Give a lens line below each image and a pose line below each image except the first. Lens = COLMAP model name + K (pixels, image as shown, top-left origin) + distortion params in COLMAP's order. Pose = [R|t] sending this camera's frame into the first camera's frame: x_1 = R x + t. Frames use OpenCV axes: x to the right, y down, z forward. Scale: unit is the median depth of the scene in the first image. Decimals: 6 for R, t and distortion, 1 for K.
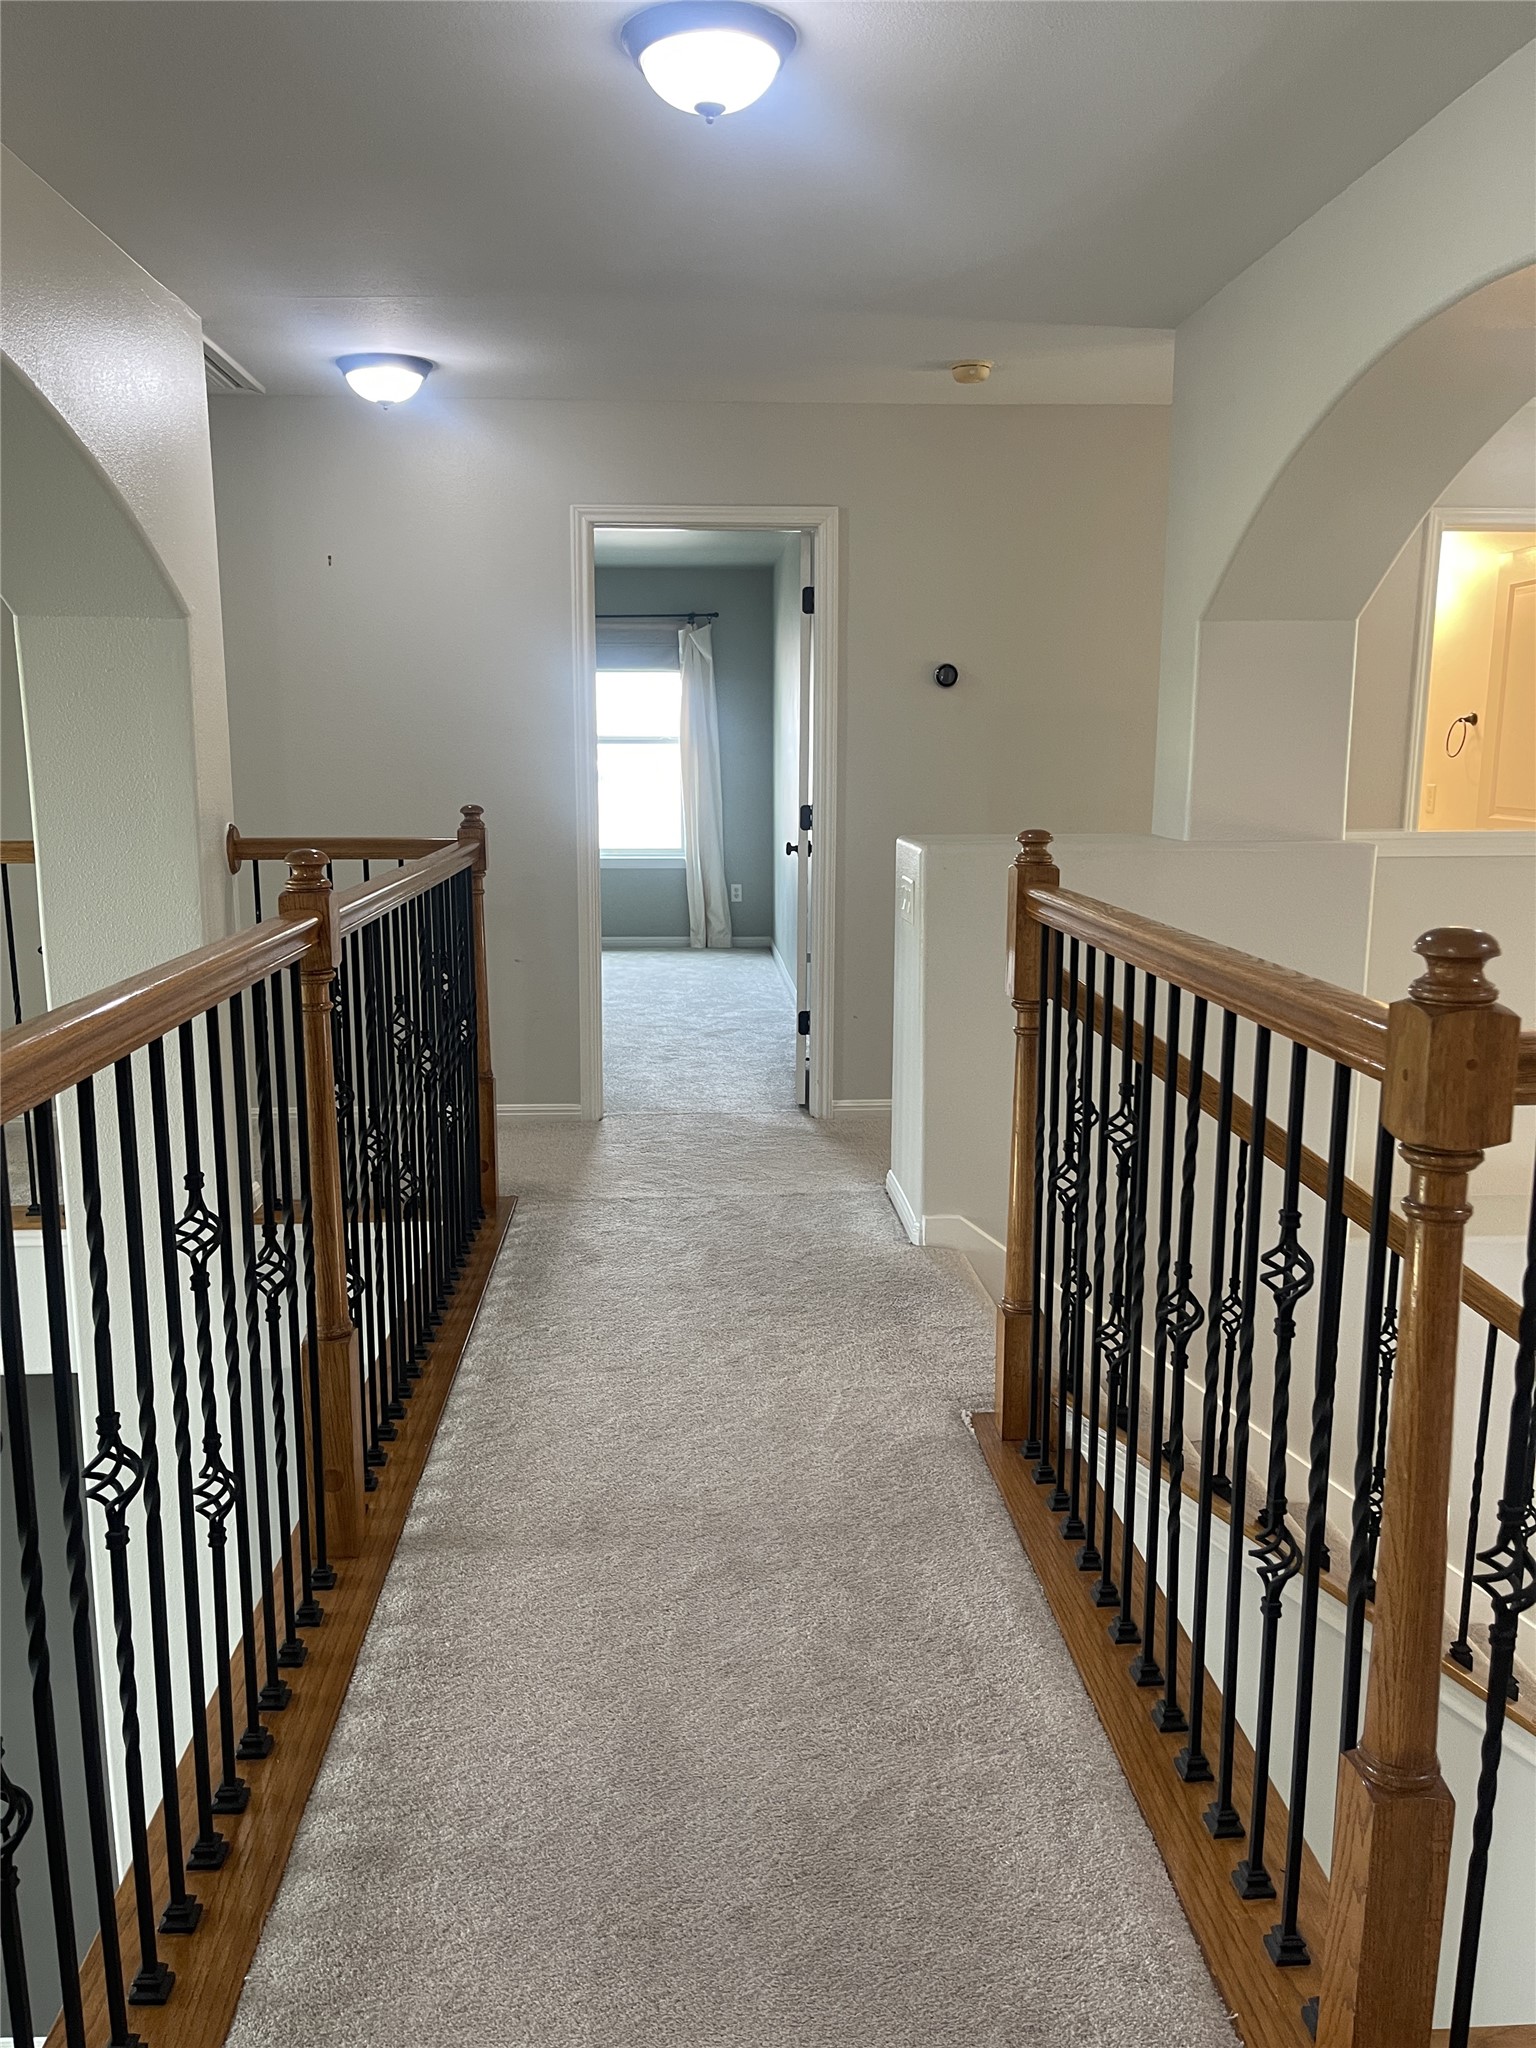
lens RADIAL K [[1556.3, 0, 768.0], [0, 1556.3, 1024.0], [0, 0, 1]] dist [0.078898, -0.095734]
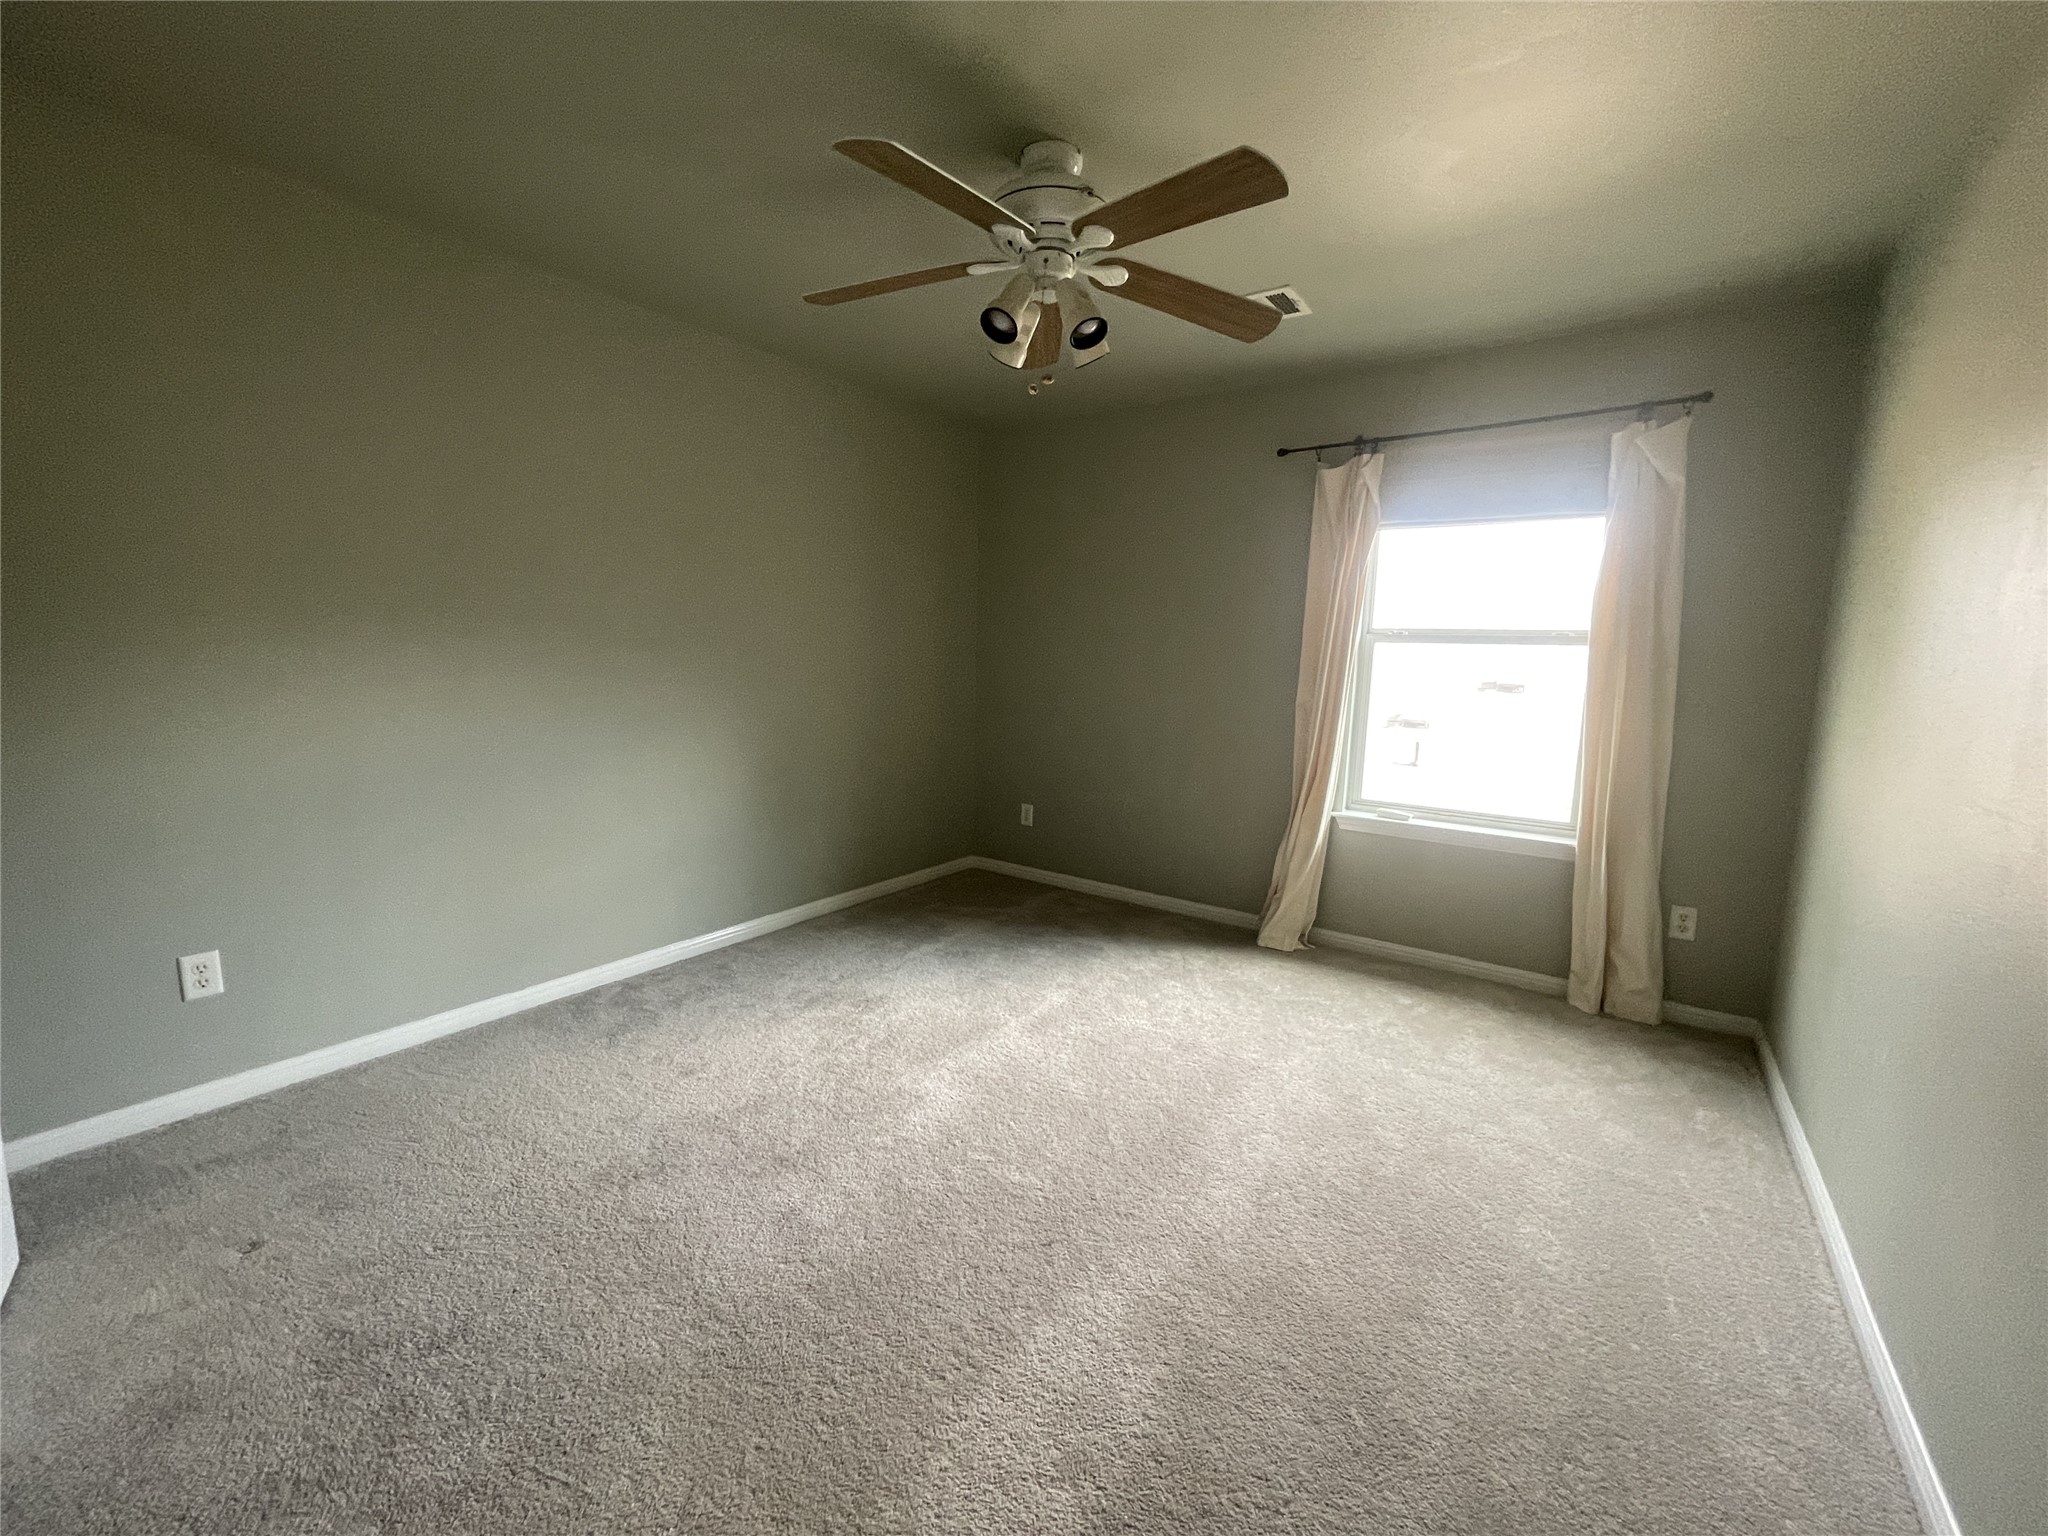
lens RADIAL K [[826.9, 0, 1023.2], [0, 826.9, 760.9], [0, 0, 1]] dist [0.000972, 0.000106]
pose [[0.775355, 0.104344, -0.622846, -0.025135], [-0.120132, 0.992617, 0.016744, -0.118963], [0.619994, 0.061841, 0.782165, 0.643422]]
